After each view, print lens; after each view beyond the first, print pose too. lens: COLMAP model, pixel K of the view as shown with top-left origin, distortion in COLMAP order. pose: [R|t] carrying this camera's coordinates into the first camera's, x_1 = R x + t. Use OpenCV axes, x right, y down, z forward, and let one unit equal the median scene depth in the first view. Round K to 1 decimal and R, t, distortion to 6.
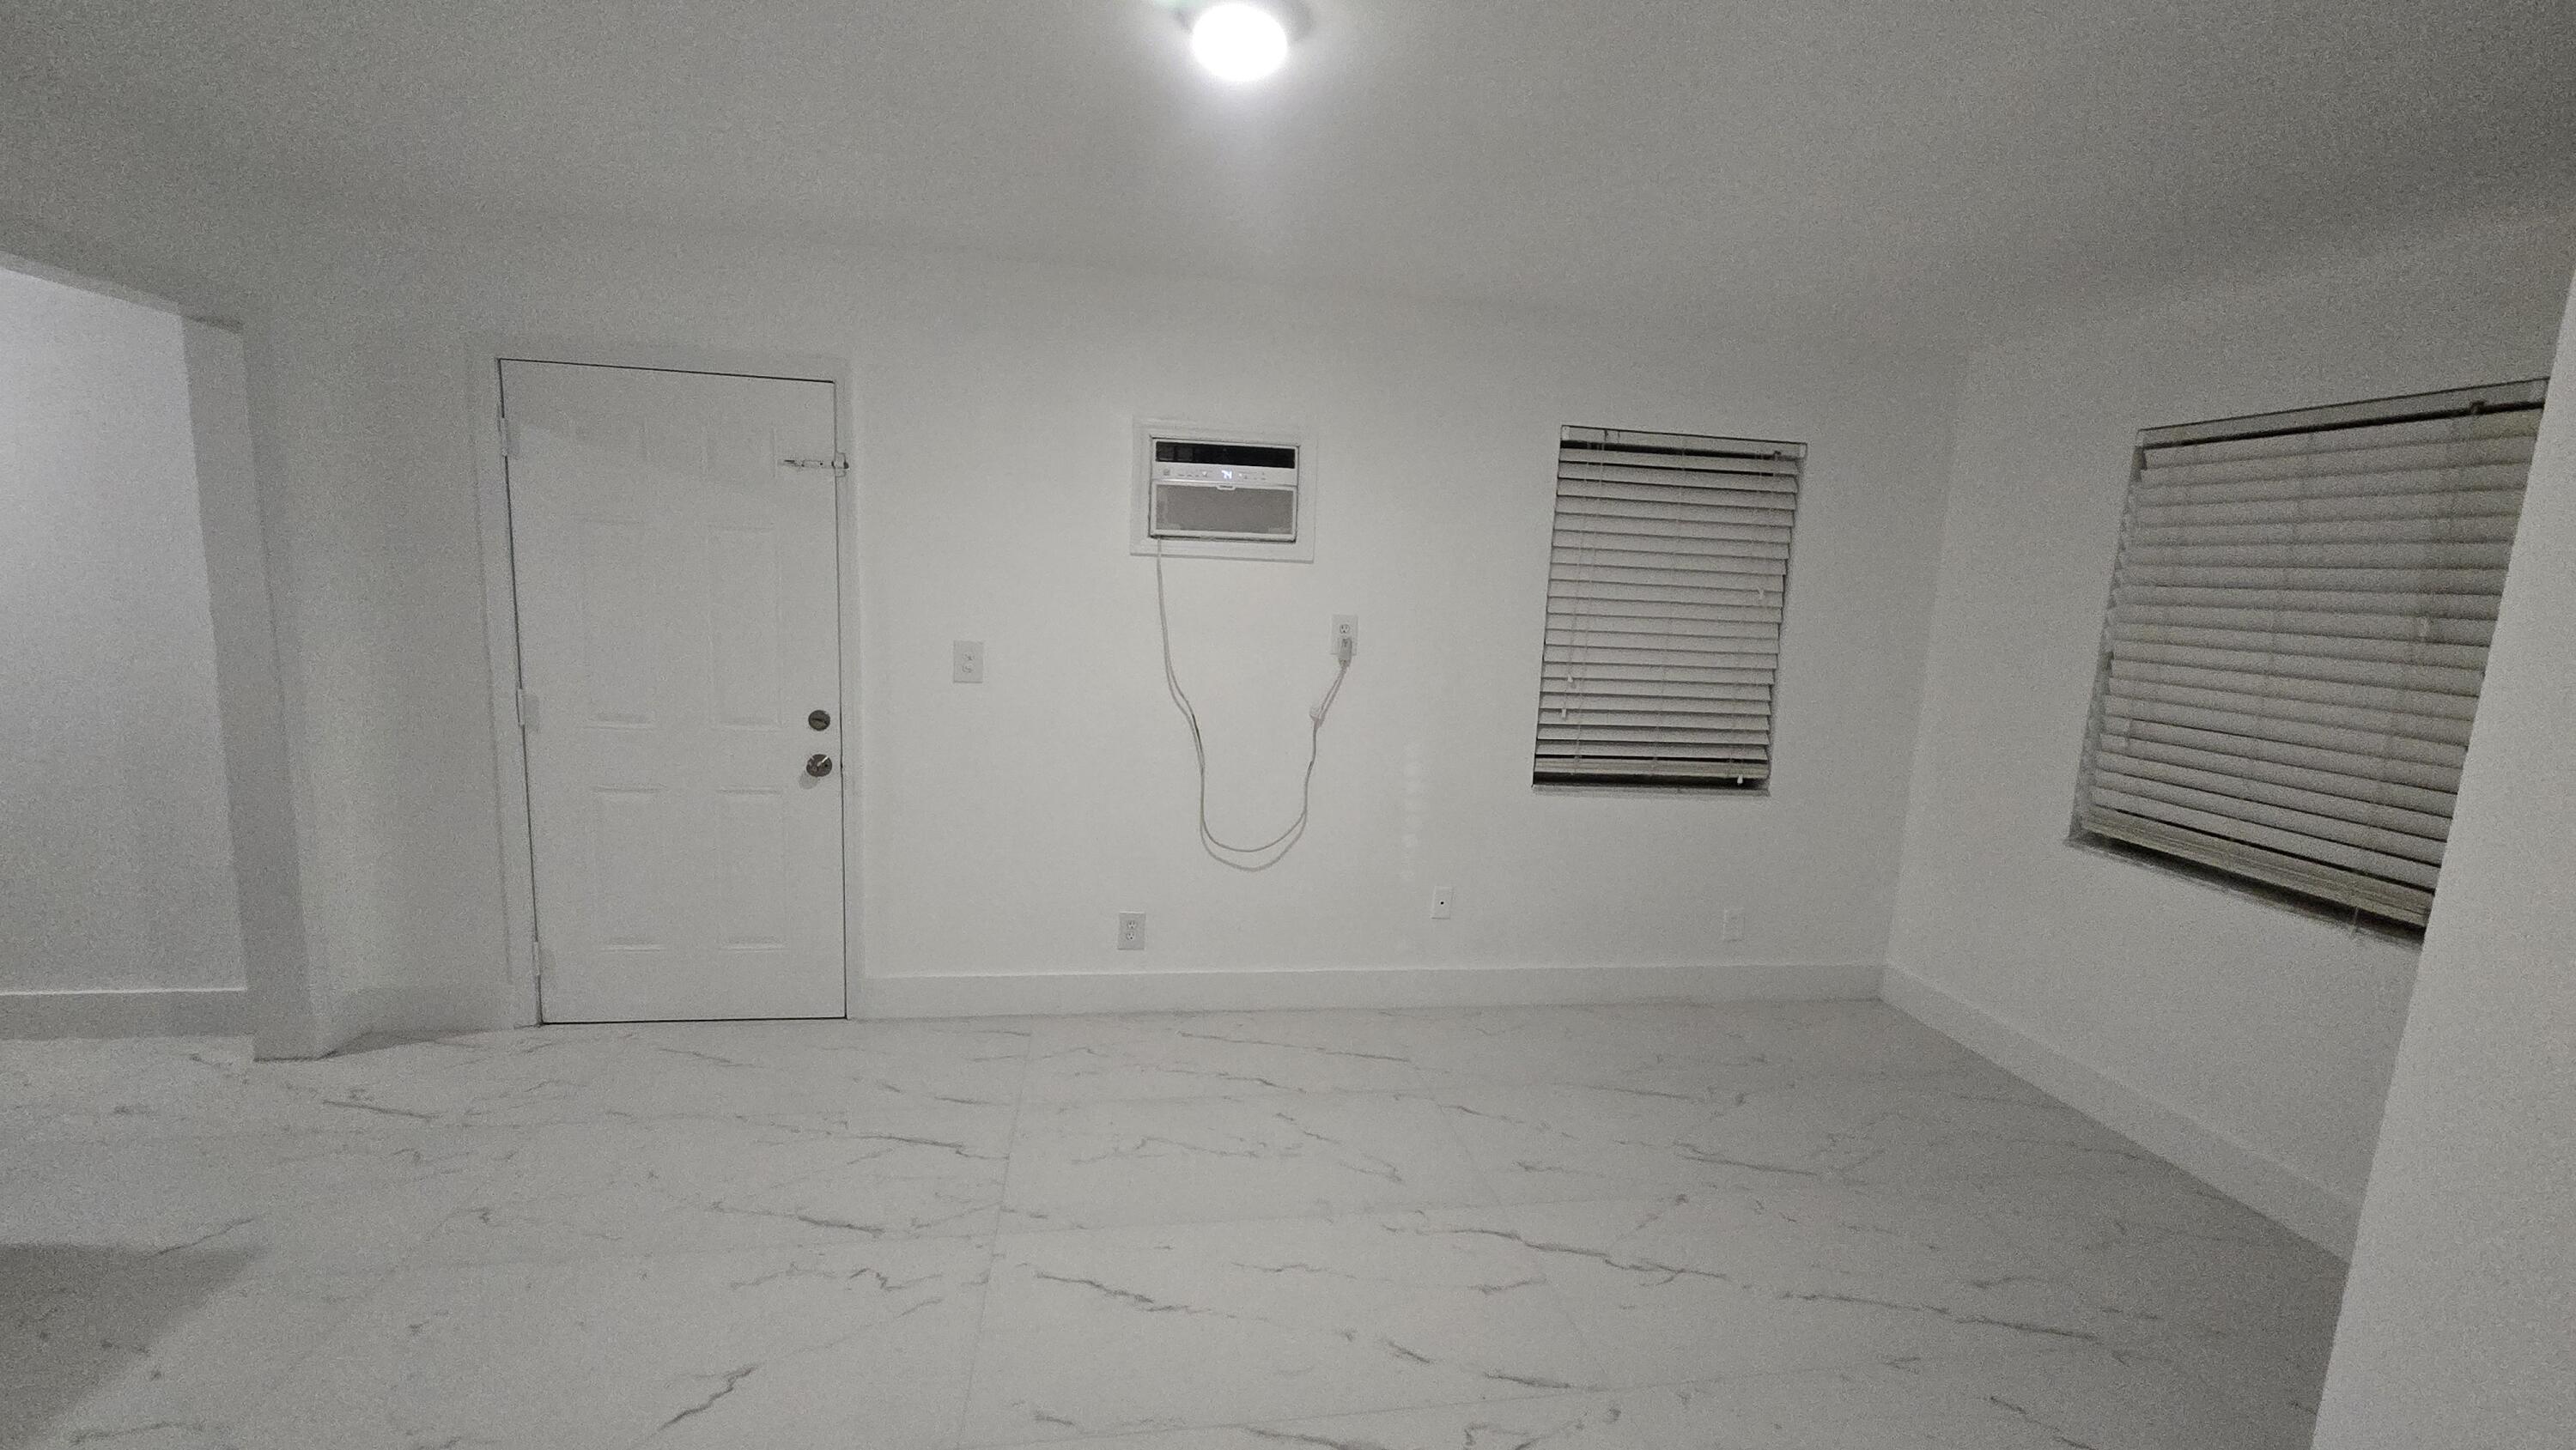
lens RADIAL K [[1059.4, 0, 1276.8], [0, 1059.4, 721.4], [0, 0, 1]] dist [0.004611, 0.000444]
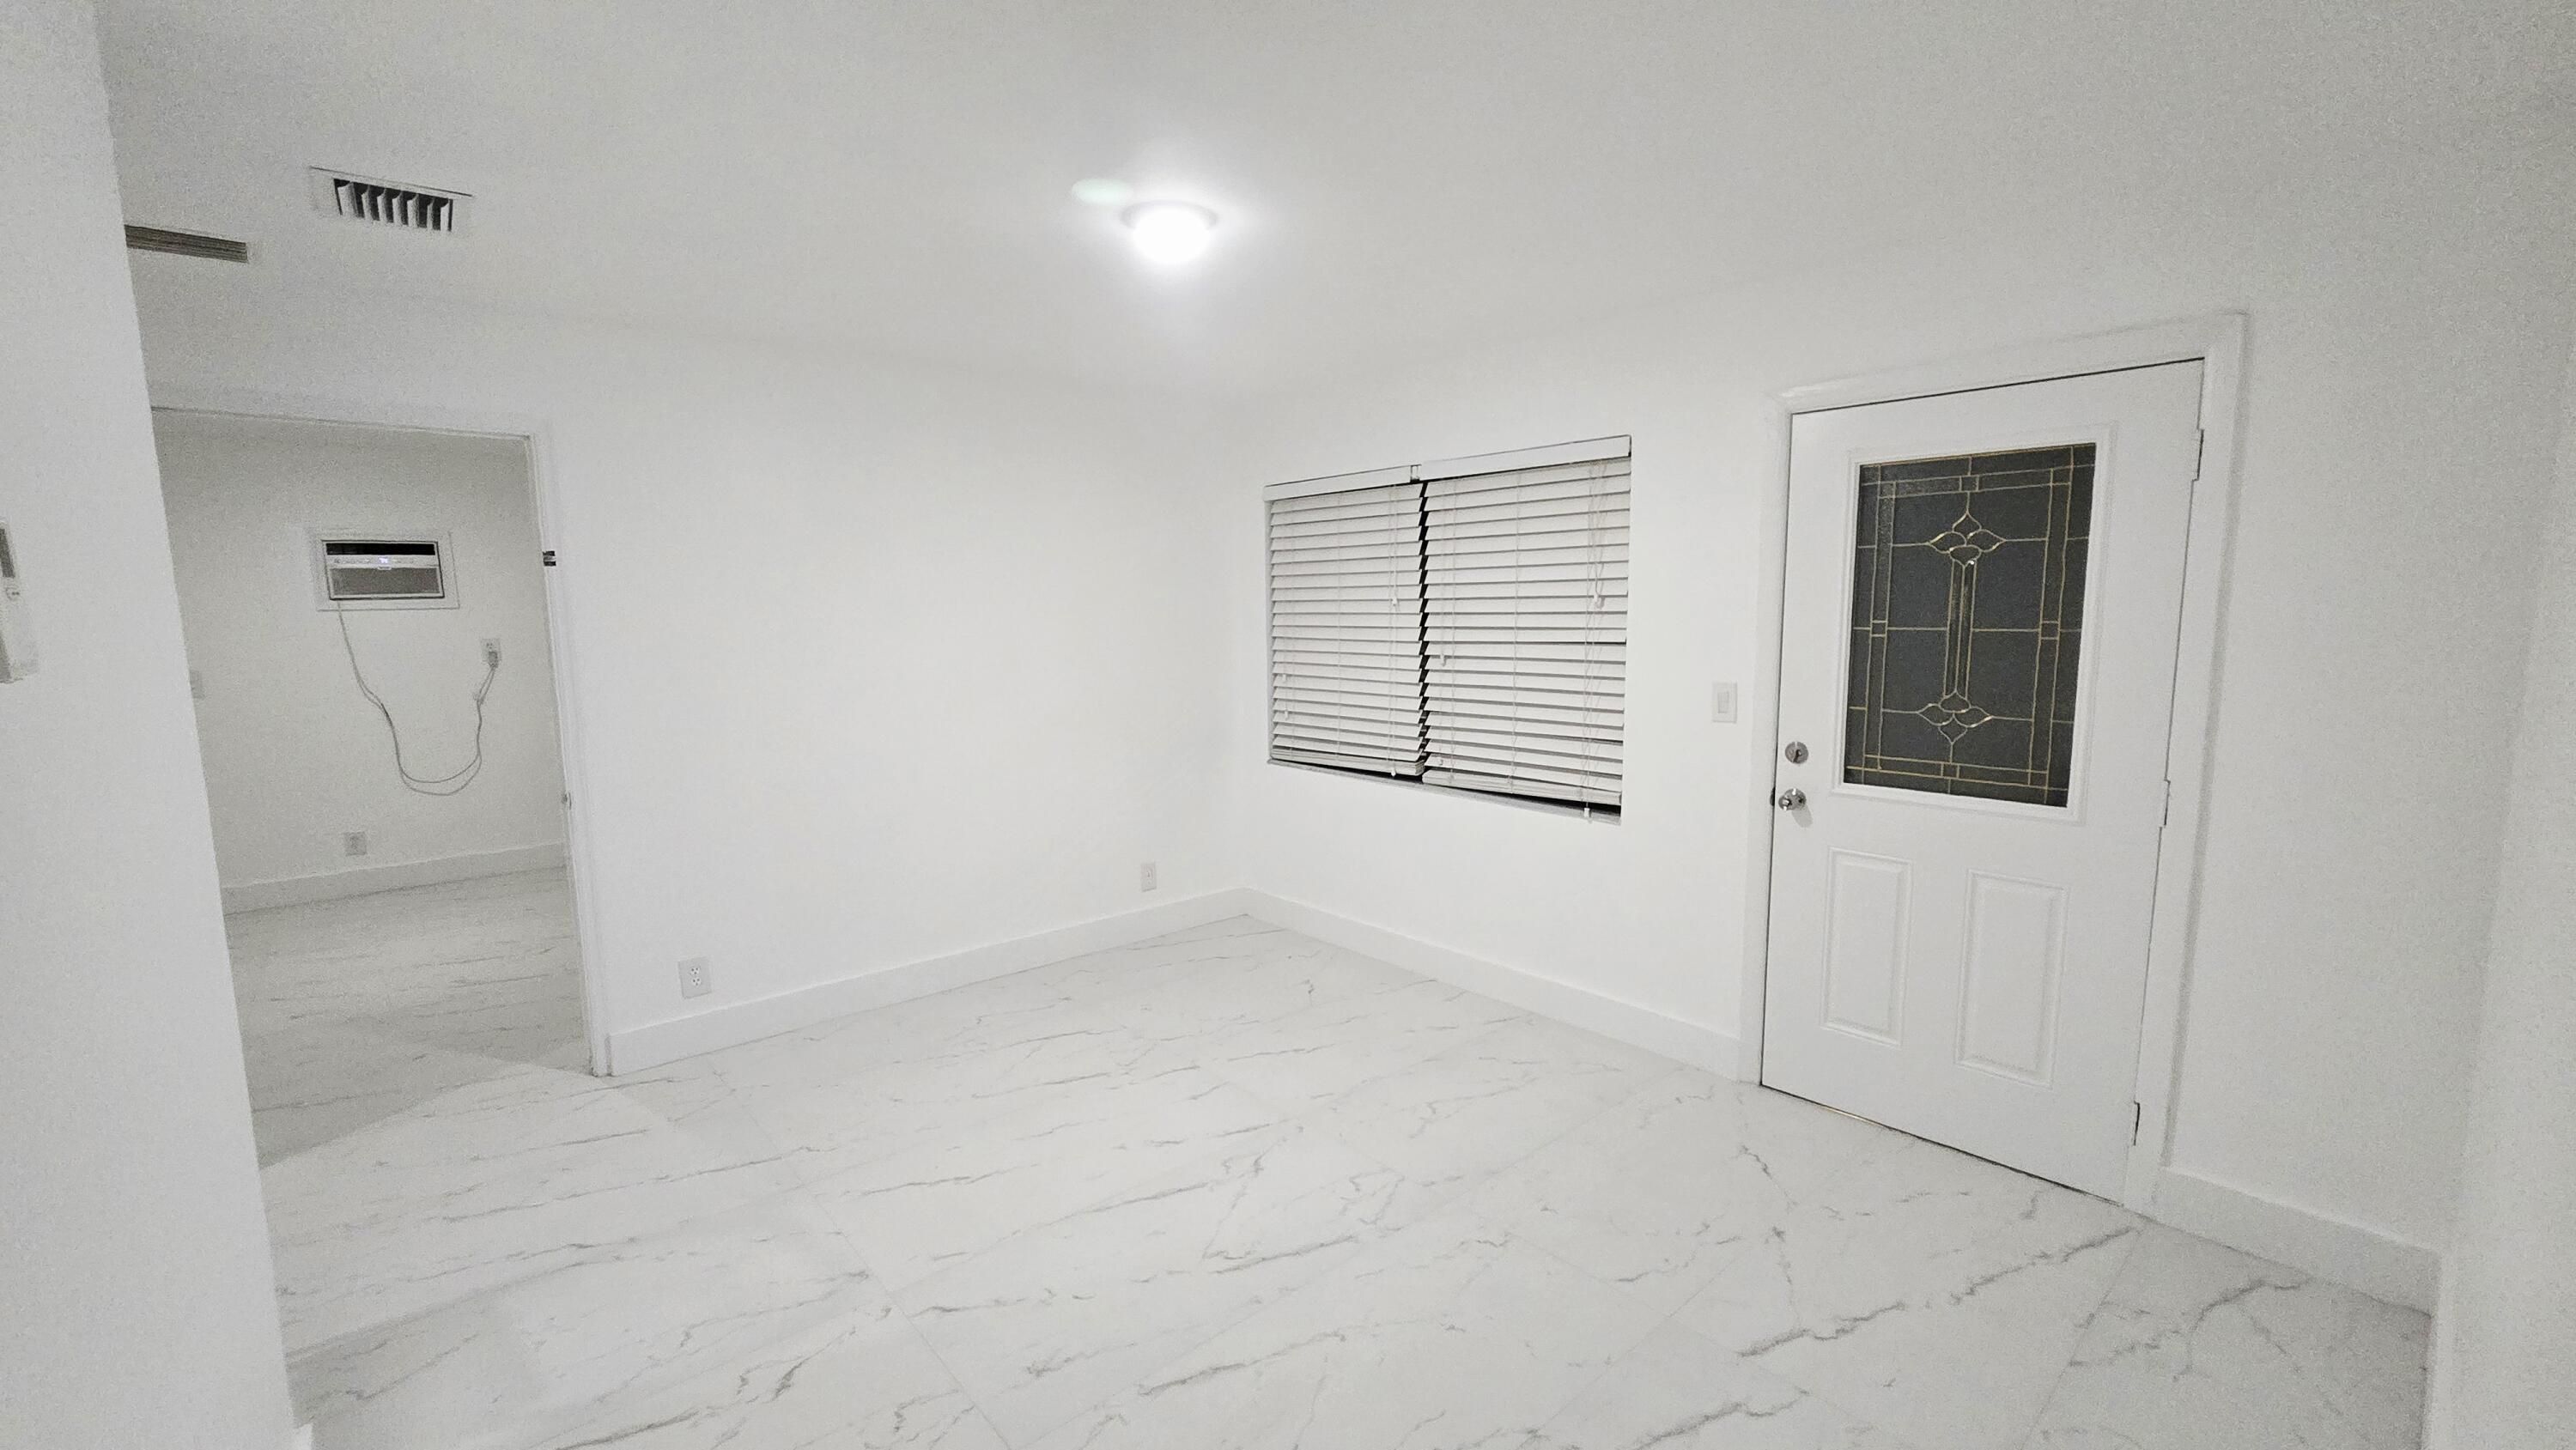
lens RADIAL K [[1059.4, 0, 1304.7], [0, 1059.4, 728.7], [0, 0, 1]] dist [0.004611, 0.000444]
pose [[0.881211, -0.121424, 0.456862, 0.428427], [0.132993, 0.991093, 0.006889, 0.211487], [-0.453630, 0.054689, 0.889511, -1.132296]]
